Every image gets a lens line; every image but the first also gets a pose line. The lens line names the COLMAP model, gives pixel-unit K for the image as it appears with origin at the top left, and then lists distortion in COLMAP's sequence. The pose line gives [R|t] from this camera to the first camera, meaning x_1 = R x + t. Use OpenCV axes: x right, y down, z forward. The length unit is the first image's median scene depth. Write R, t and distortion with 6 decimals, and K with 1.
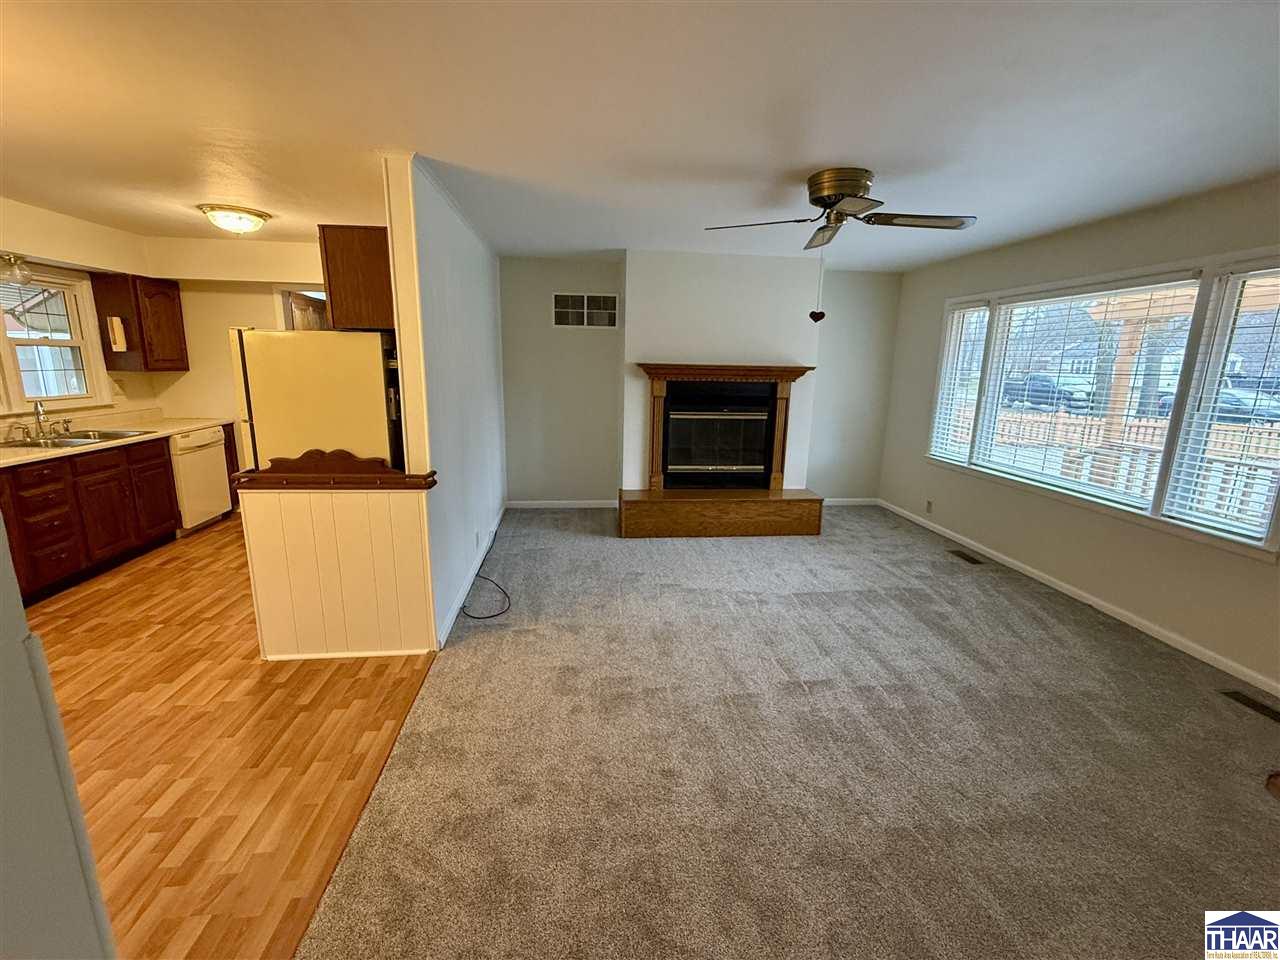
lens RADIAL K [[562.2, 0, 638.5], [0, 562.2, 478.0], [0, 0, 1]] dist [0.000476, 0.001262]
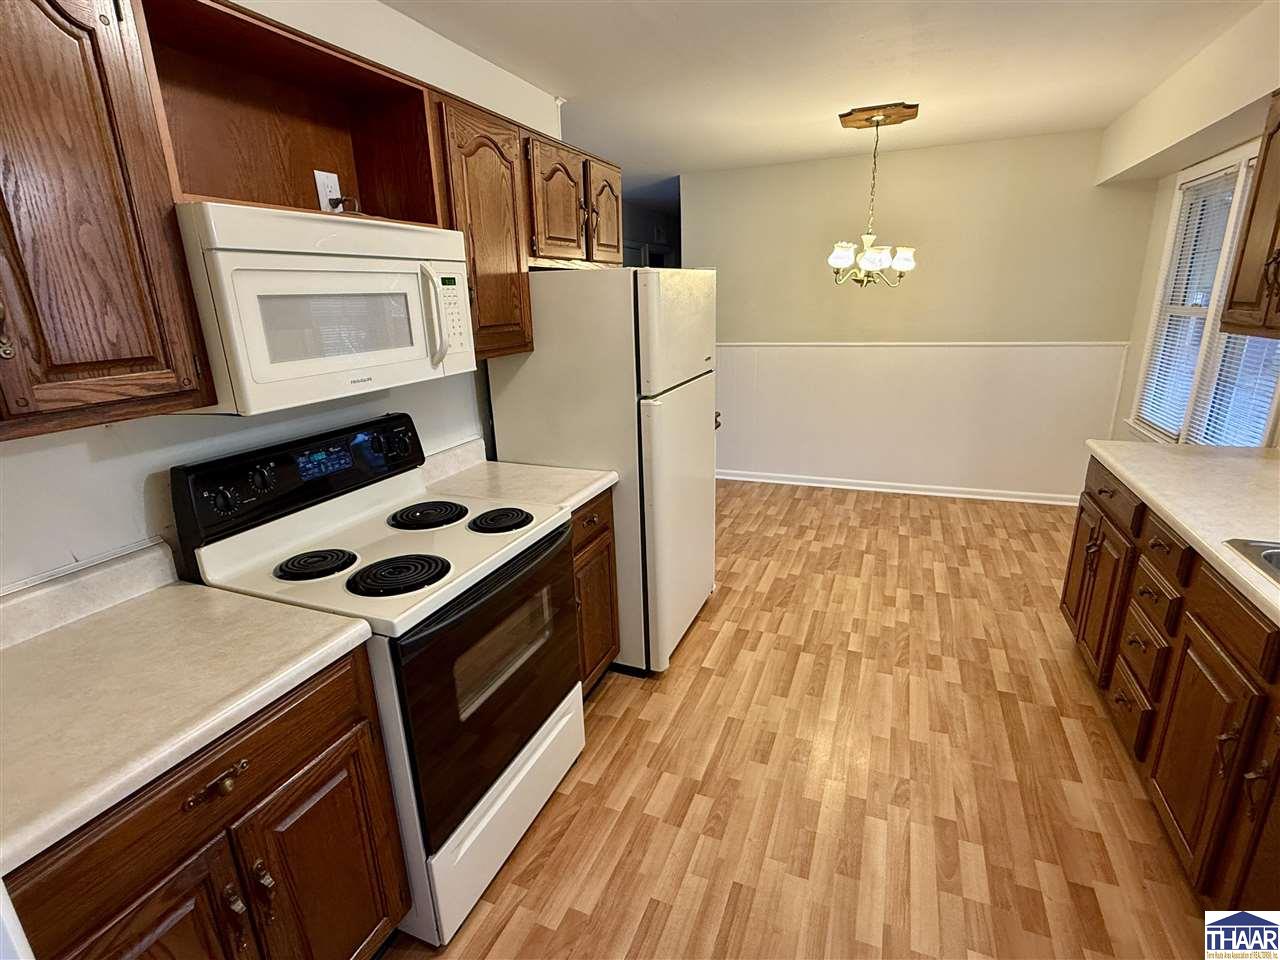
lens RADIAL K [[619.1, 0, 642.3], [0, 619.1, 479.9], [0, 0, 1]] dist [0.000047, 0.002182]
pose [[-0.877479, -0.130308, 0.461574, -0.859906], [0.110696, 0.881377, 0.459262, -0.330039], [-0.466666, 0.454087, -0.758965, 1.503288]]
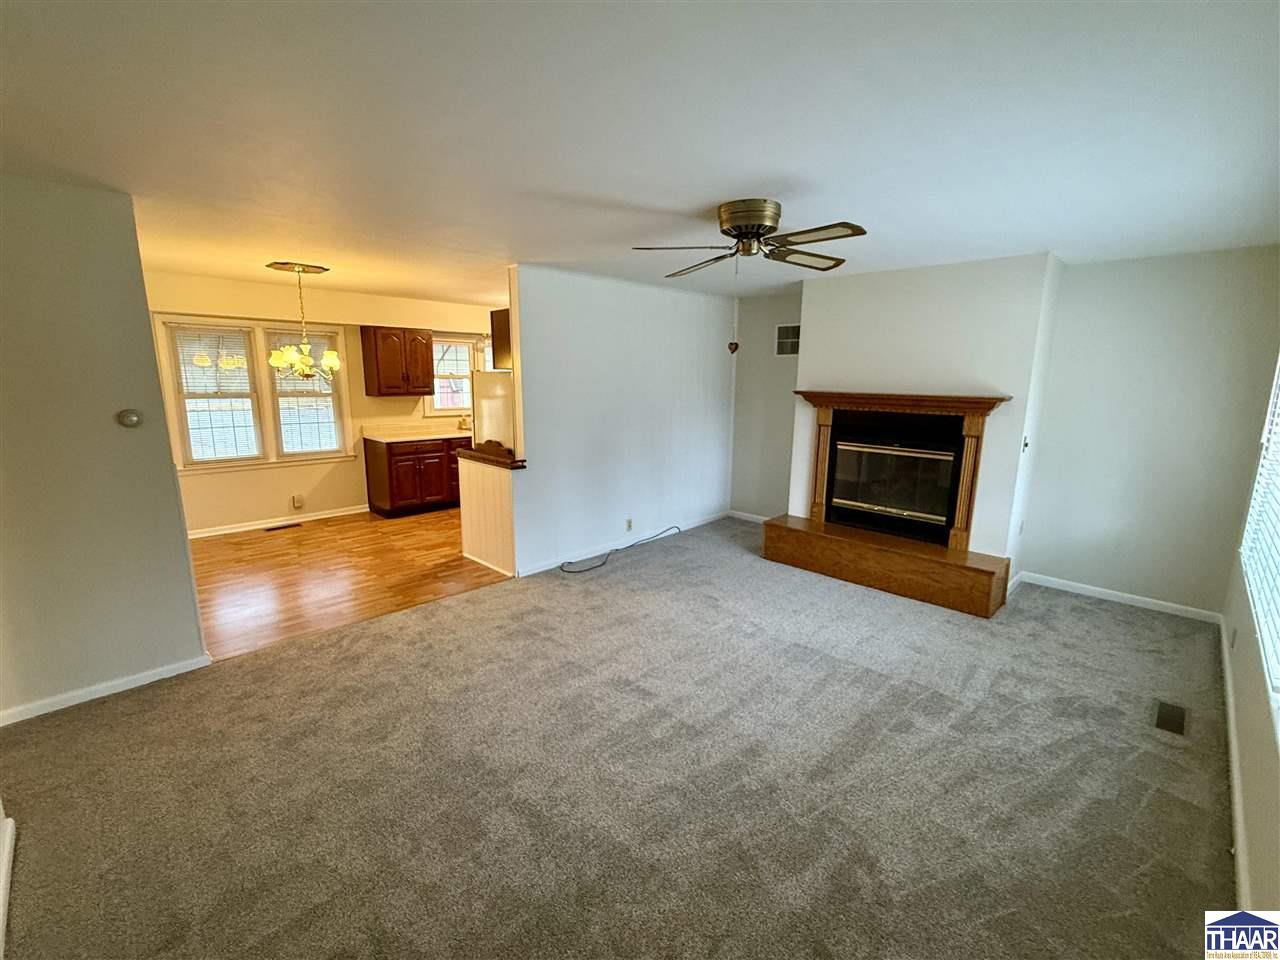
lens RADIAL K [[562.2, 0, 646.4], [0, 562.2, 481.0], [0, 0, 1]] dist [0.000476, 0.001262]
pose [[0.636929, 0.131328, -0.759654, 0.825117], [-0.158581, 0.986630, 0.037605, -0.052954], [0.754436, 0.096515, 0.649239, 0.209555]]
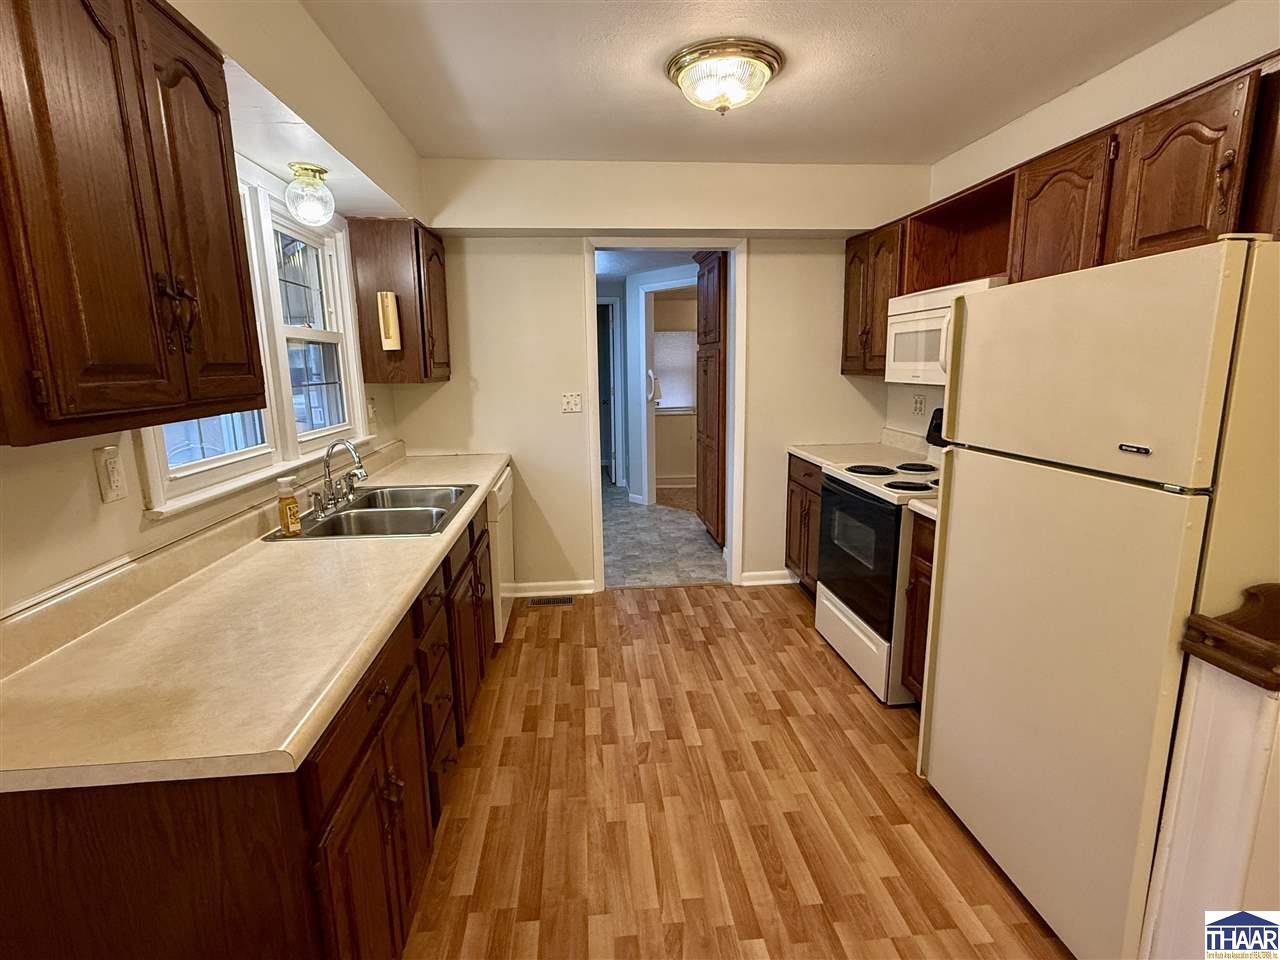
lens RADIAL K [[619.1, 0, 642.1], [0, 619.1, 485.9], [0, 0, 1]] dist [0.000047, 0.002182]
pose [[0.999432, -0.028927, -0.017261, -0.826778], [0.028831, 0.999568, -0.005743, -0.085966], [0.017420, 0.005242, 0.999835, 0.458247]]
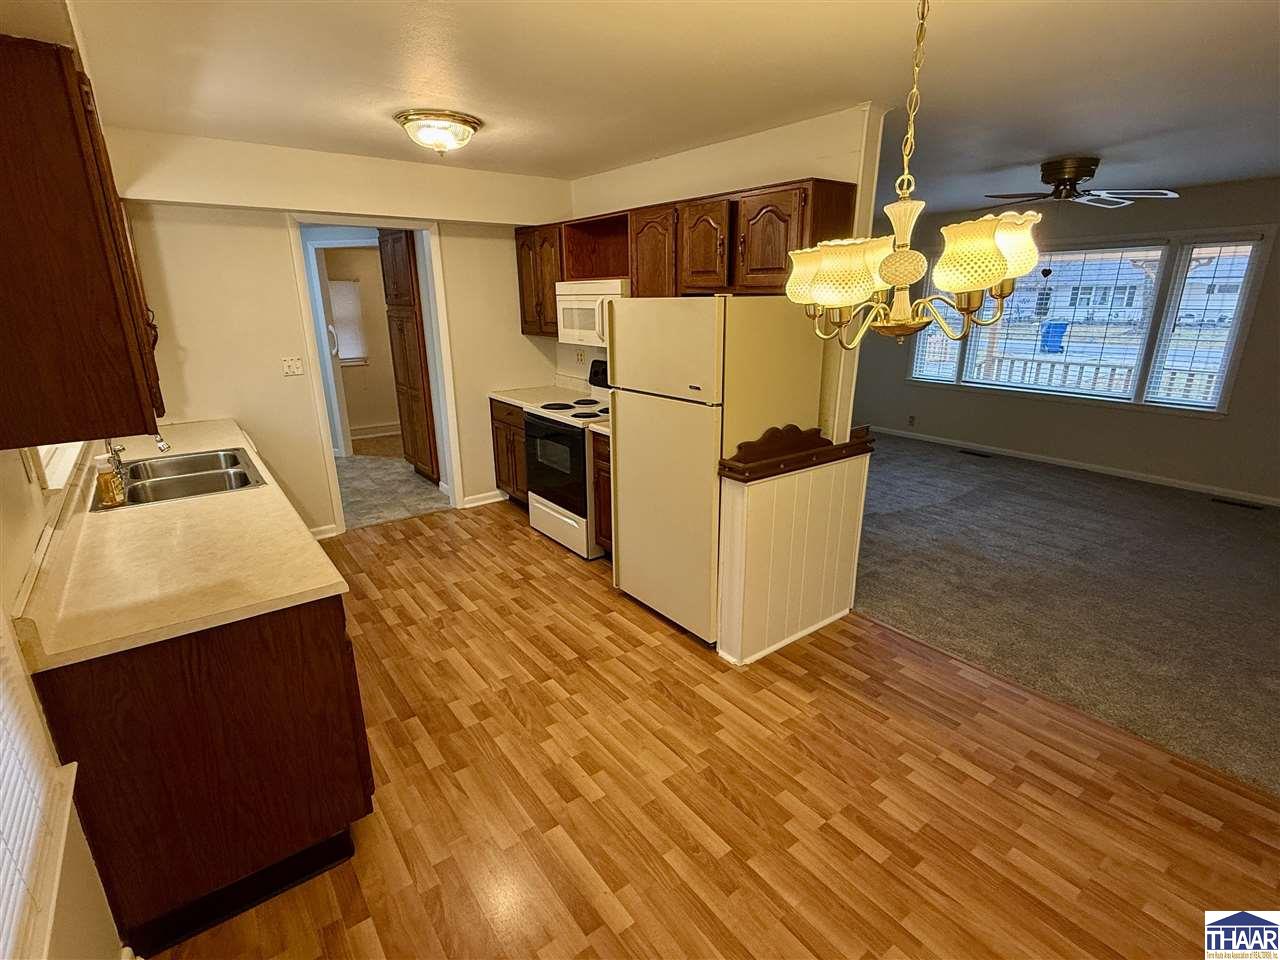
lens RADIAL K [[619.1, 0, 642.4], [0, 619.1, 481.7], [0, 0, 1]] dist [0.000047, 0.002182]
pose [[0.855308, -0.170499, 0.489263, -0.997645], [0.123992, 0.984222, 0.126226, -0.091146], [-0.503065, -0.047297, 0.862953, 0.189149]]
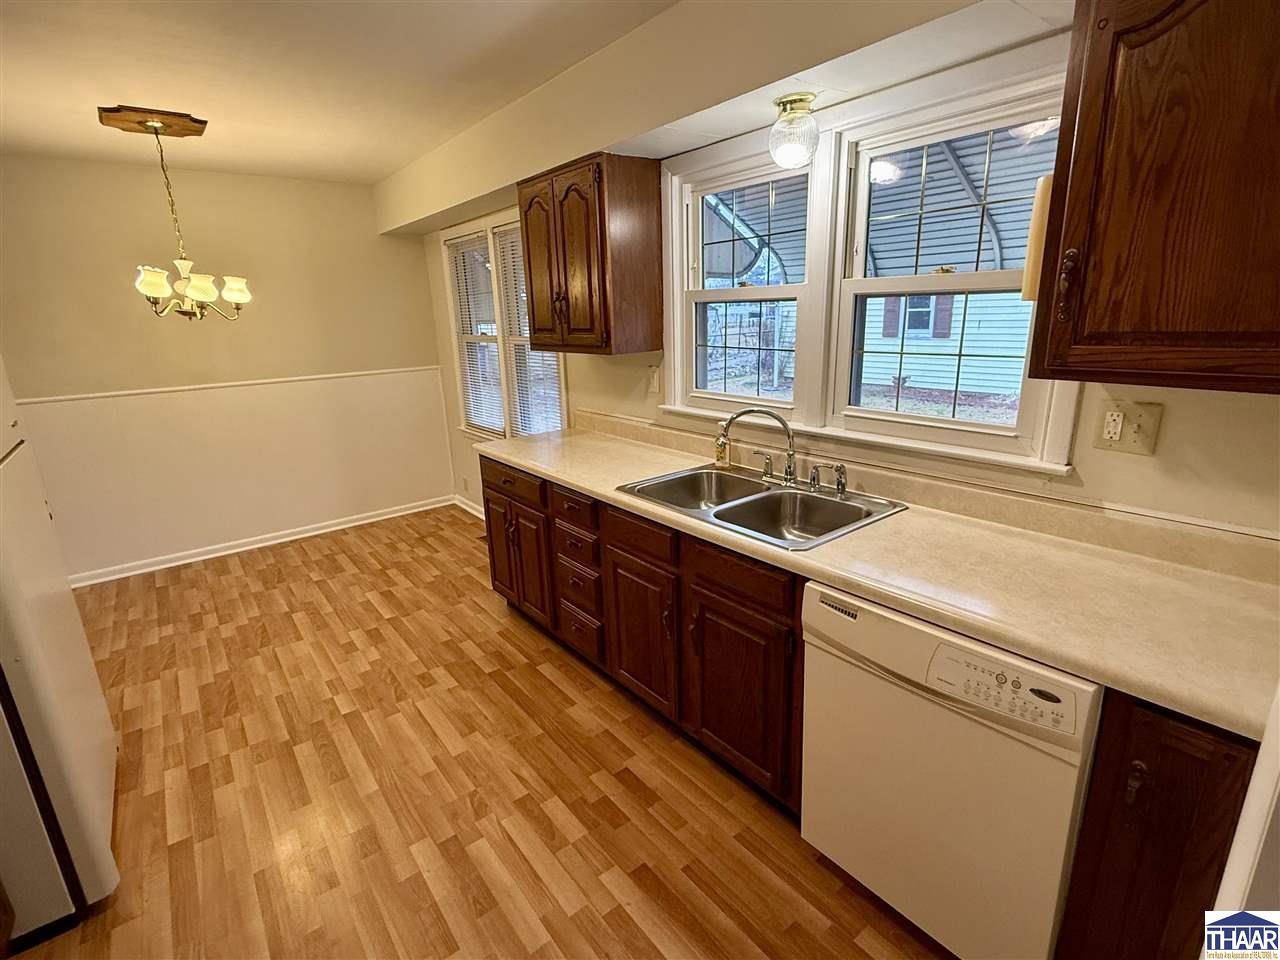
lens RADIAL K [[619.1, 0, 635.7], [0, 619.1, 480.8], [0, 0, 1]] dist [0.000047, 0.002182]
pose [[-0.853812, 0.146307, -0.499599, -0.730183], [-0.091350, 0.902697, 0.420469, -0.320634], [0.512504, 0.404640, -0.757368, 1.483884]]
